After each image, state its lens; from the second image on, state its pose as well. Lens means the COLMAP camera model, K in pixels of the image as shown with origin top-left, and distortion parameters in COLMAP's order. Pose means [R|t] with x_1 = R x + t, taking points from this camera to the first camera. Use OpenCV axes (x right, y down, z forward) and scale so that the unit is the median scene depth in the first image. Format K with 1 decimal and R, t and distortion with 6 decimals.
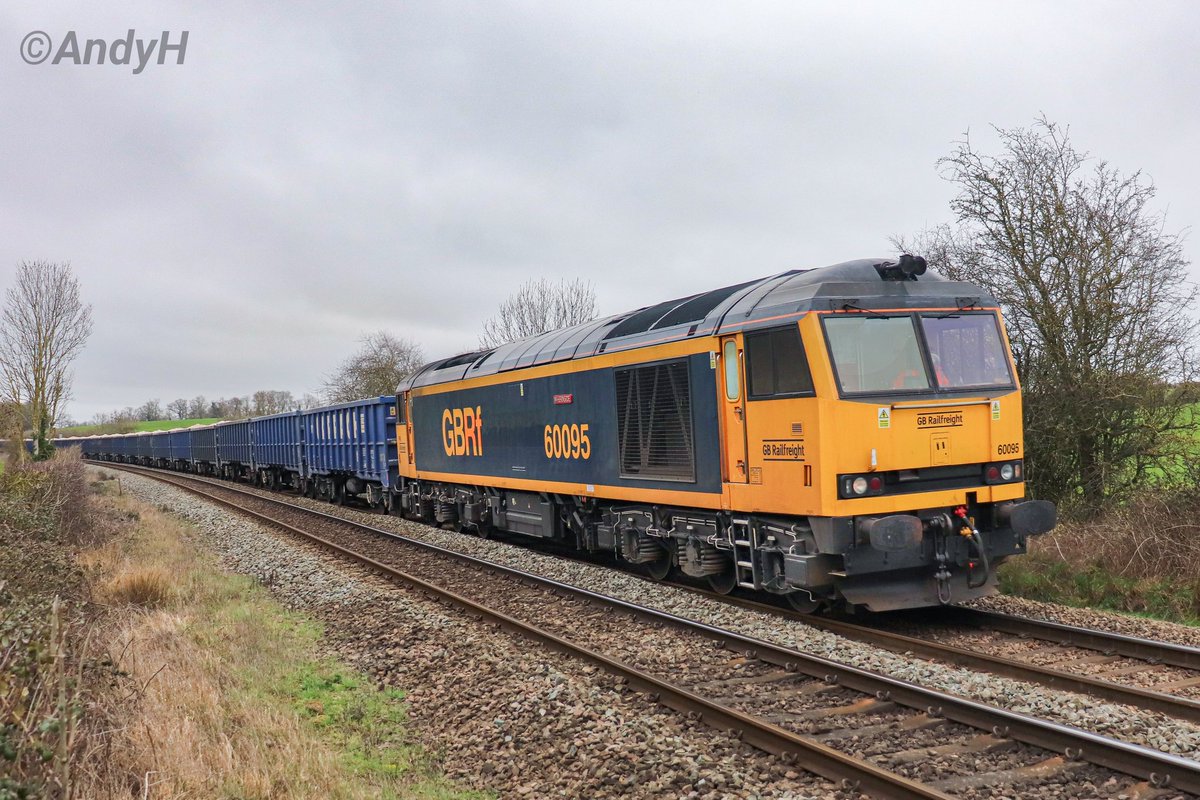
lens RADIAL K [[1360.2, 0, 600.0], [0, 1360.2, 400.0], [0, 0, 1]] dist [-0.305720, -0.003170]
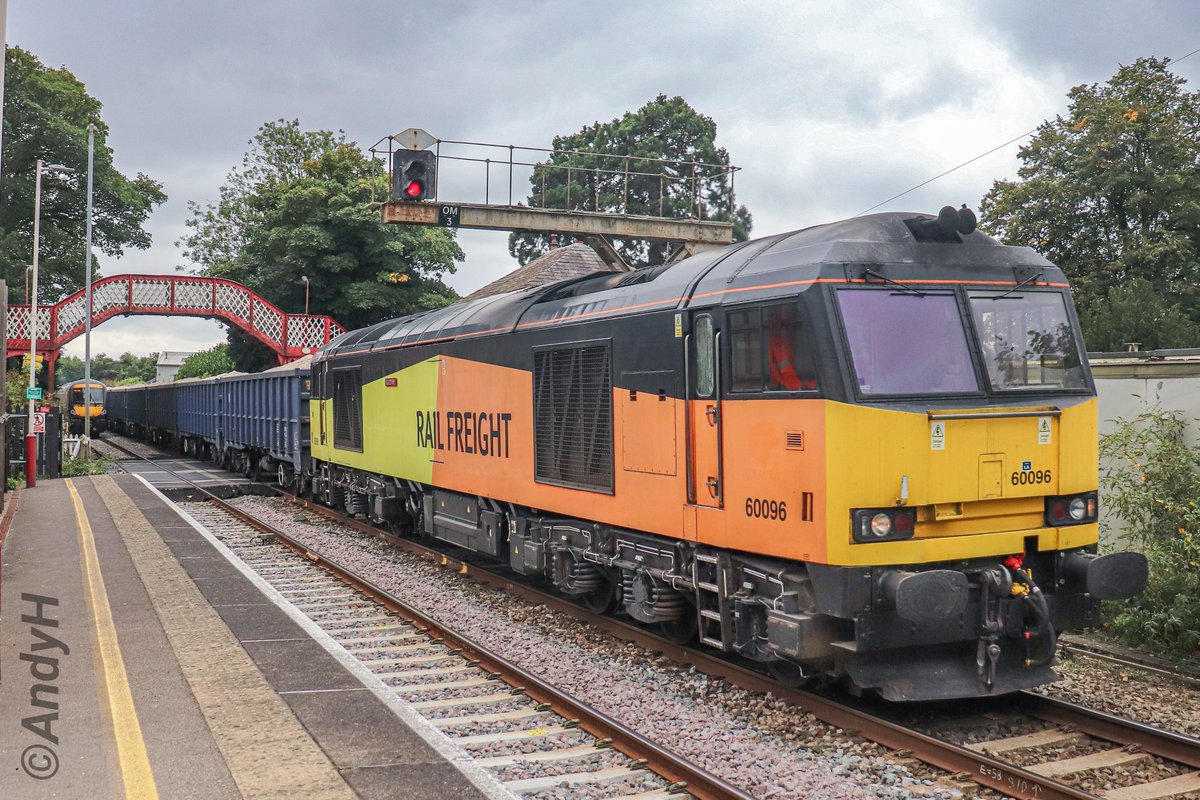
lens RADIAL K [[1306.5, 0, 600.0], [0, 1306.5, 400.0], [0, 0, 1]] dist [-0.016578, -0.010050]
pose [[0.998543, 0.039004, 0.037289, 0.014612], [-0.039644, 0.999077, 0.016563, -0.007549], [-0.036608, -0.018017, 0.999167, 0.290517]]
